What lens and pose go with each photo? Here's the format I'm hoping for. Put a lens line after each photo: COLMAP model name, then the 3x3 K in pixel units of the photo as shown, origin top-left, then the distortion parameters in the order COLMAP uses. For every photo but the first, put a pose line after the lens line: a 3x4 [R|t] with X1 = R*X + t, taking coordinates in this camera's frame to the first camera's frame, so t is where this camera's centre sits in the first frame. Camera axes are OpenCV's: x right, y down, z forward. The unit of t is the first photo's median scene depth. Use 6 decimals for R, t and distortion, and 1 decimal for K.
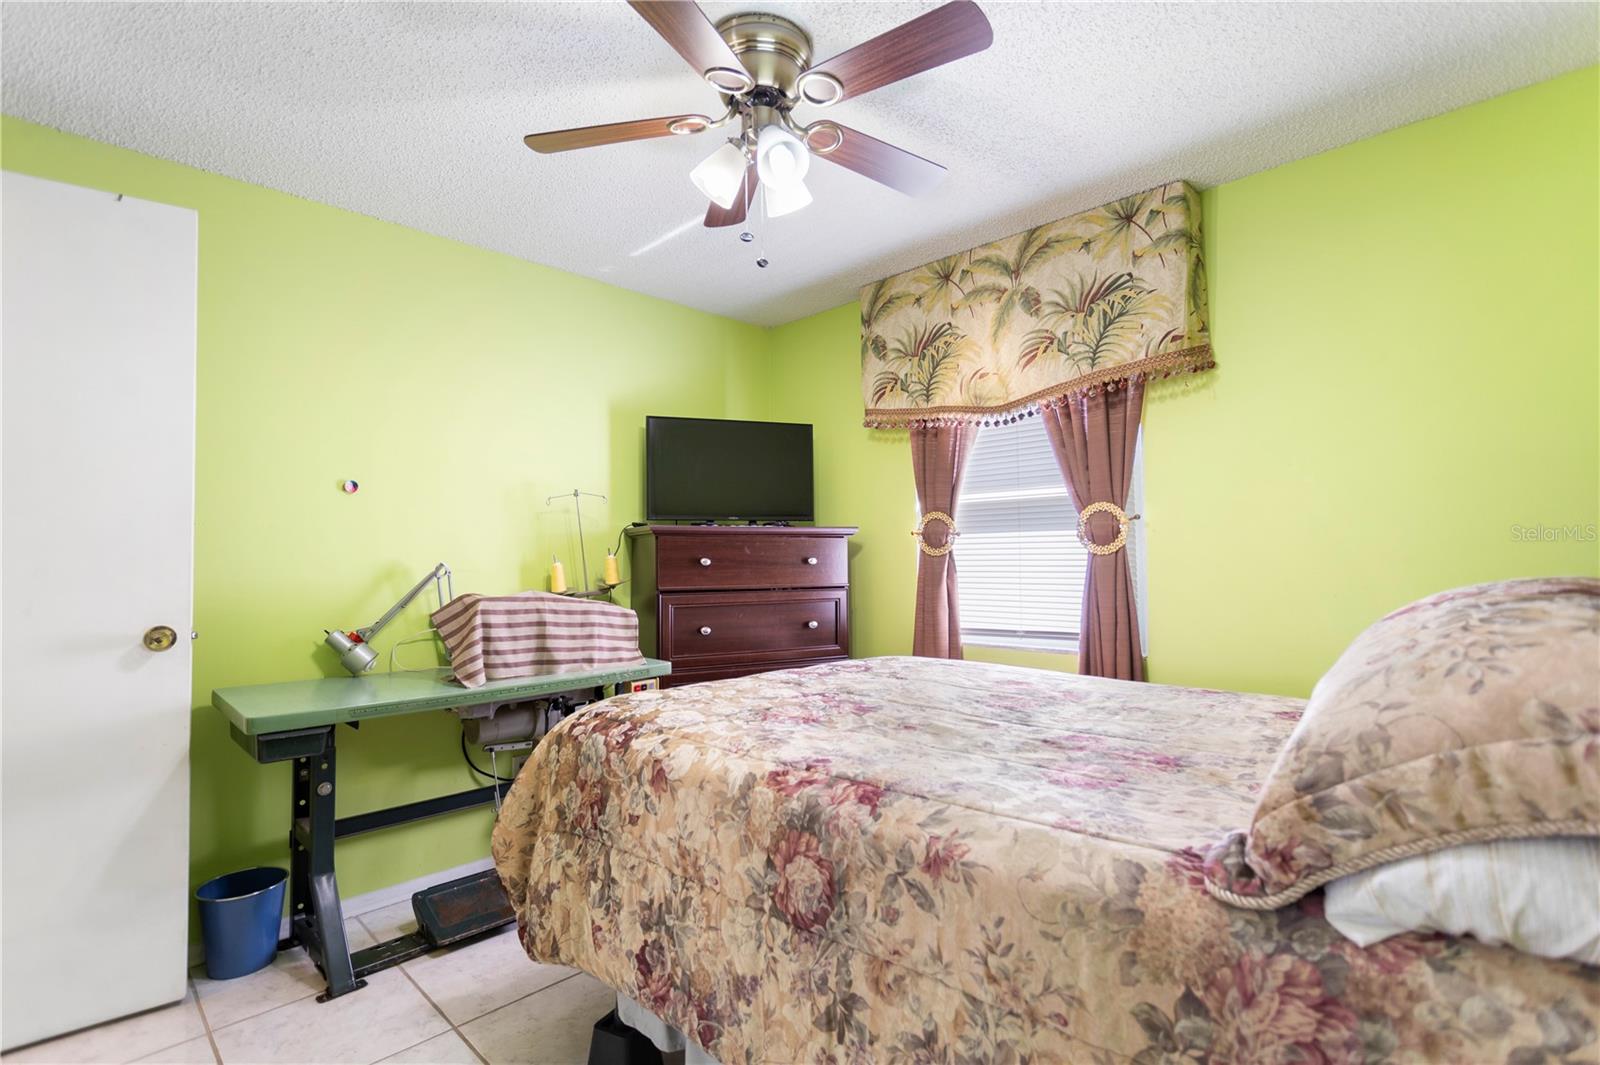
lens RADIAL K [[761.4, 0, 800.5], [0, 761.4, 532.5], [0, 0, 1]] dist [-0.003837, -0.000472]
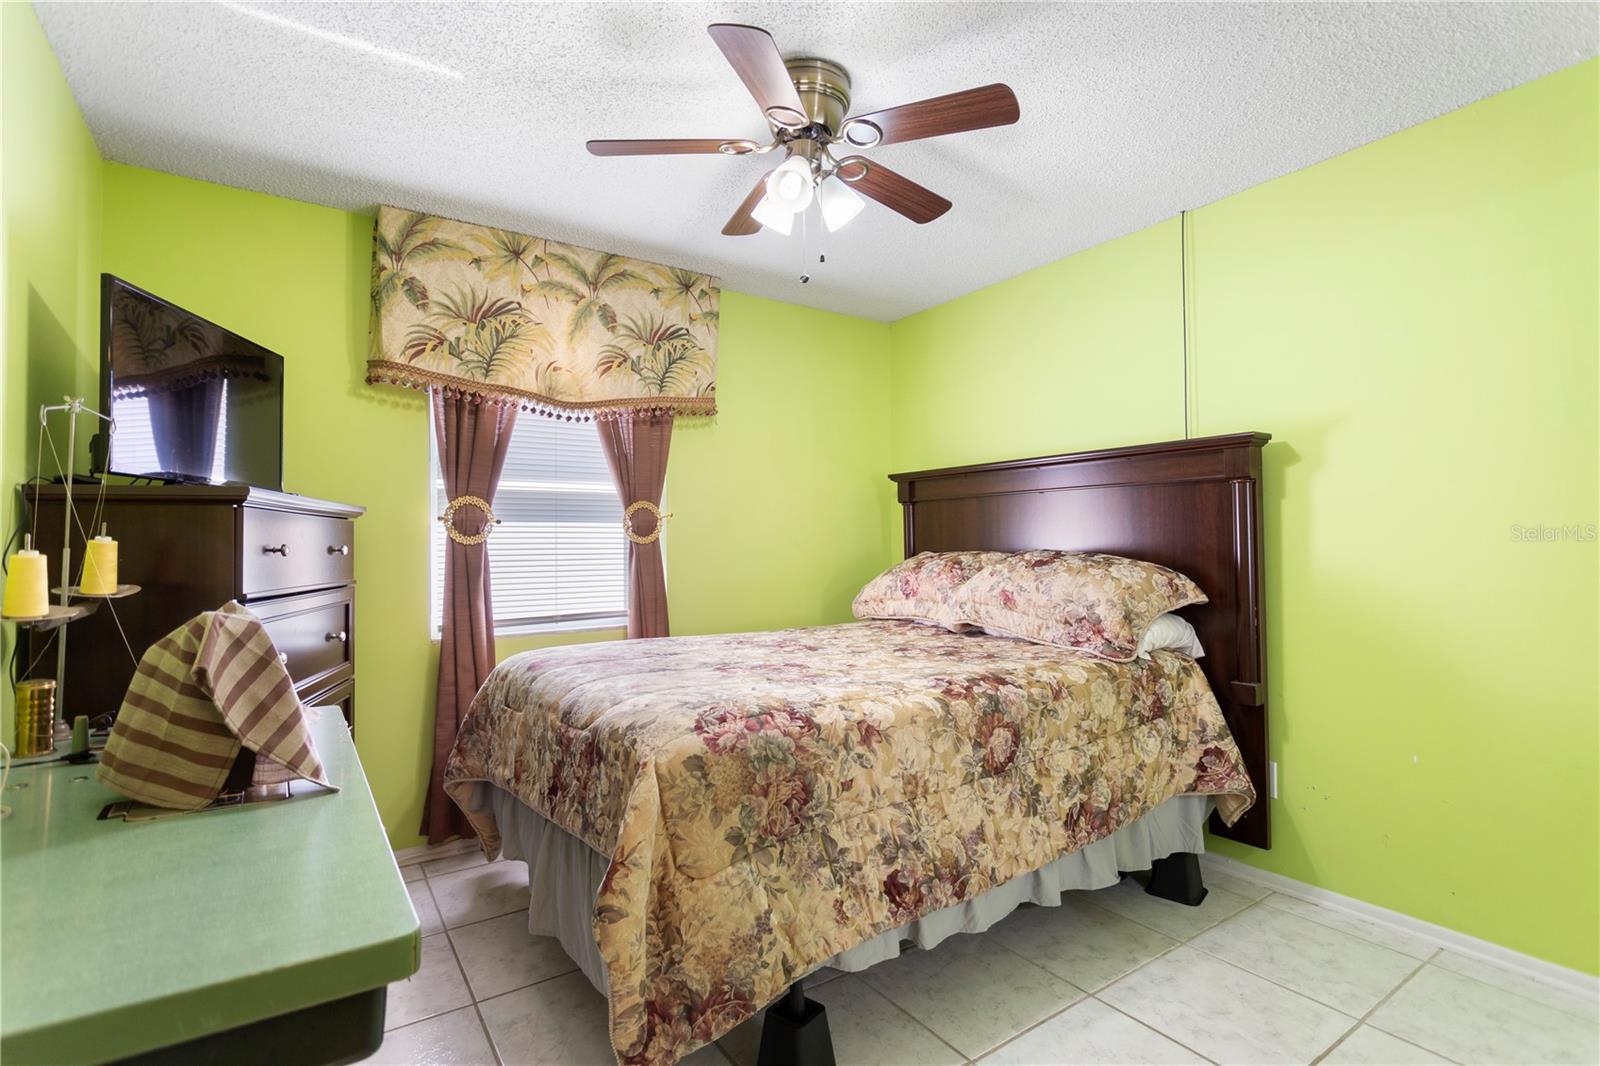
lens RADIAL K [[761.4, 0, 801.0], [0, 761.4, 535.2], [0, 0, 1]] dist [-0.003837, -0.000472]
pose [[0.185262, 0.020044, 0.982485, -0.732778], [-0.025654, 0.999550, -0.015555, 0.026889], [-0.982354, -0.022323, 0.185692, 0.499902]]
